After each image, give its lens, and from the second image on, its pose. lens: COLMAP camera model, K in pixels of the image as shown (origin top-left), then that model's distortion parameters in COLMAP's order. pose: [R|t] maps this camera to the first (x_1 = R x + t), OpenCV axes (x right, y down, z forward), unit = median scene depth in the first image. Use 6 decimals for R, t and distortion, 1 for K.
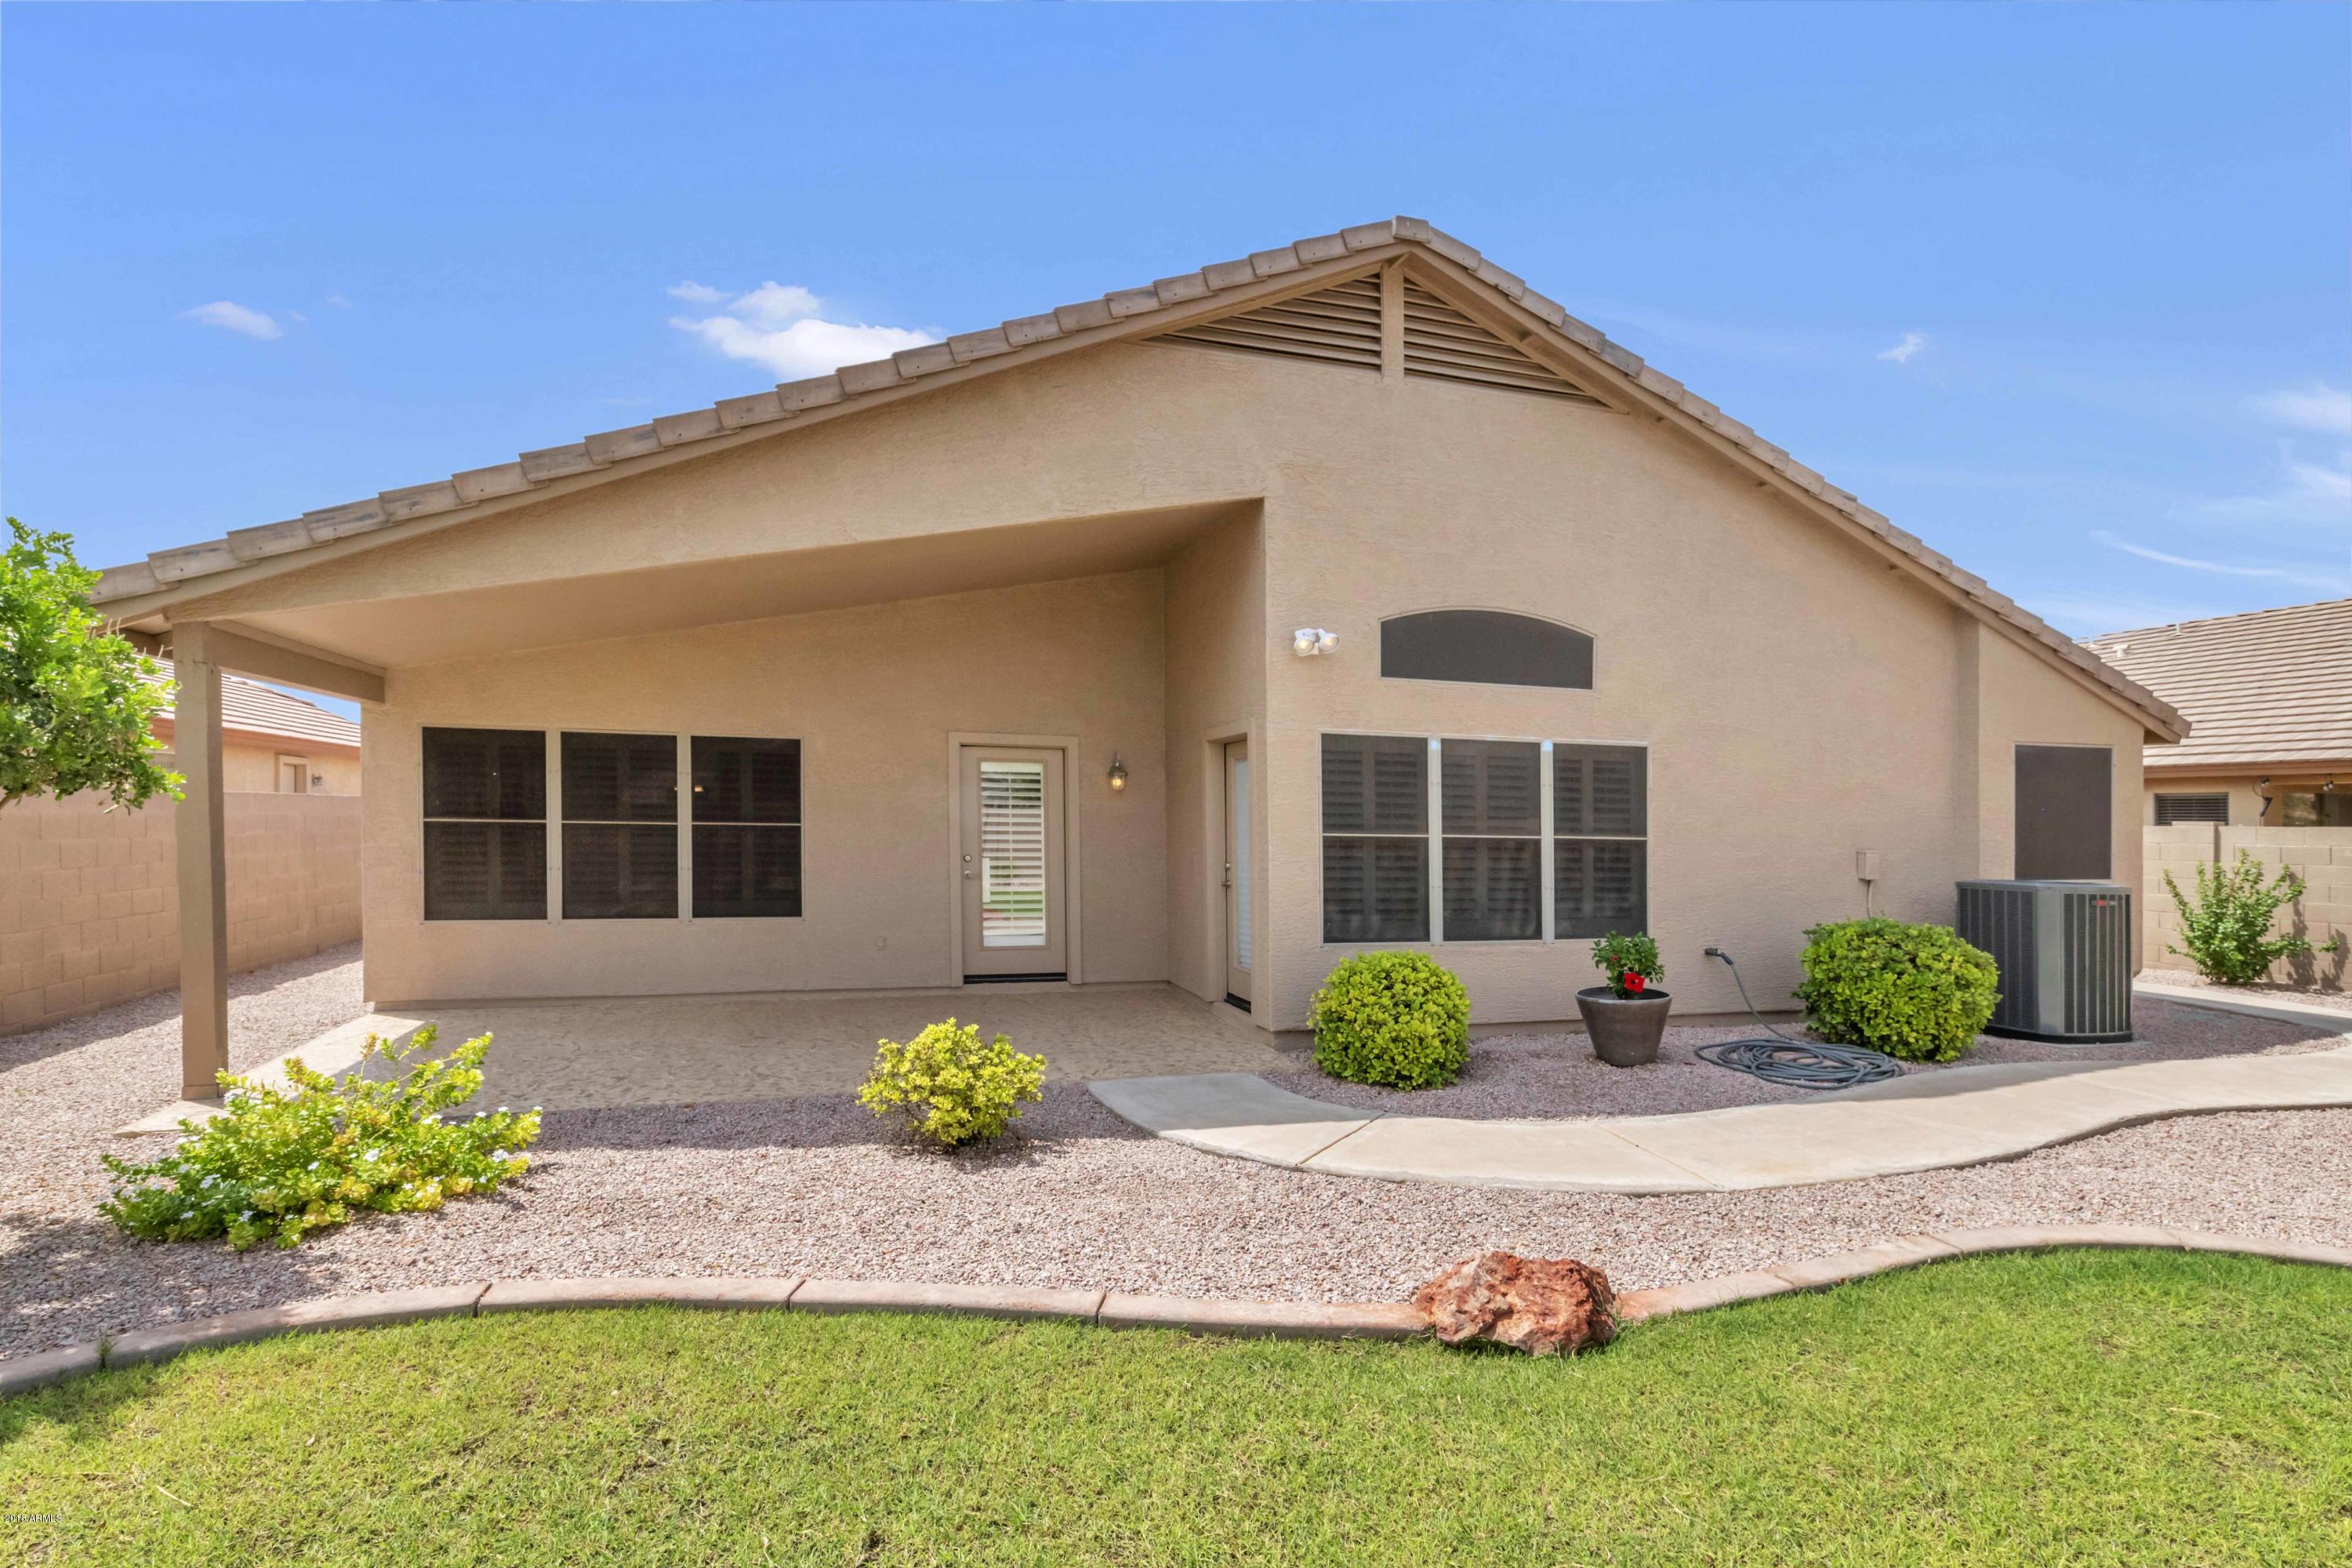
lens RADIAL K [[1075.2, 0, 1176.9], [0, 1075.2, 796.4], [0, 0, 1]] dist [-0.006986, -0.000636]
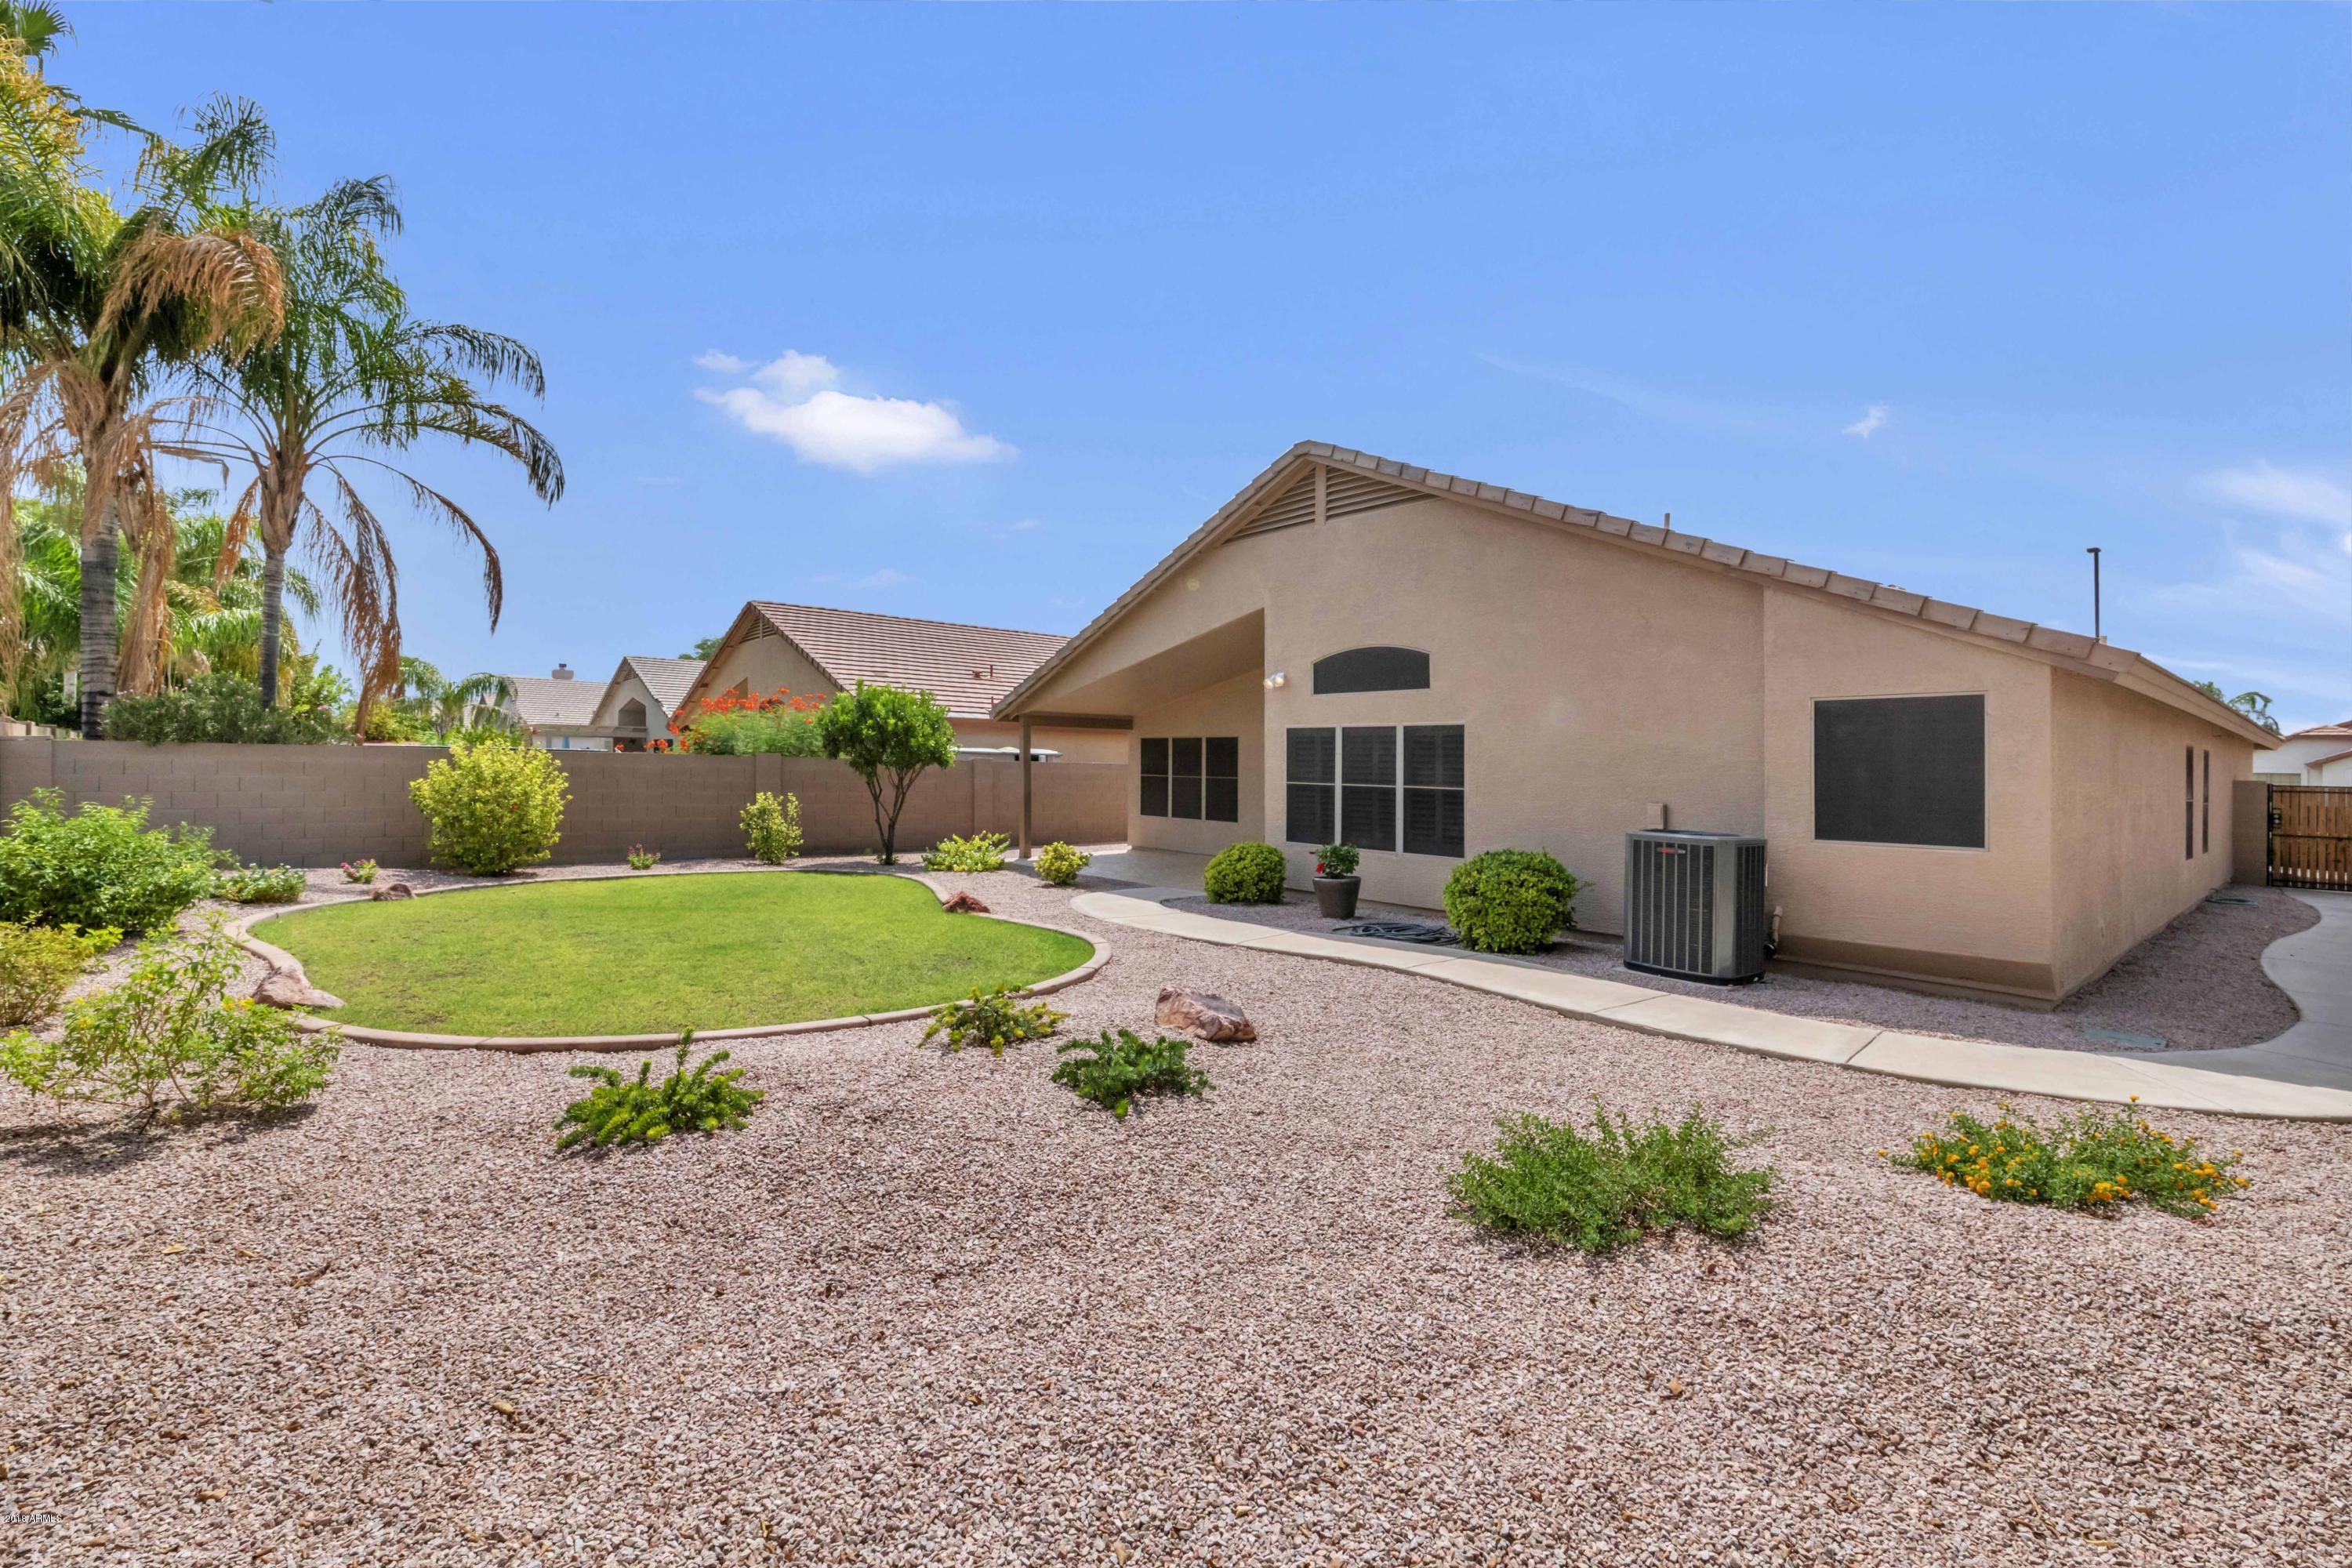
lens RADIAL K [[1037.7, 0, 1177.7], [0, 1037.7, 772.5], [0, 0, 1]] dist [0.001767, 0.000077]
pose [[0.388128, -0.003944, -0.921597, 1.598893], [-0.007888, 0.999940, -0.007601, 0.031642], [0.921572, 0.010220, 0.388074, 0.122323]]
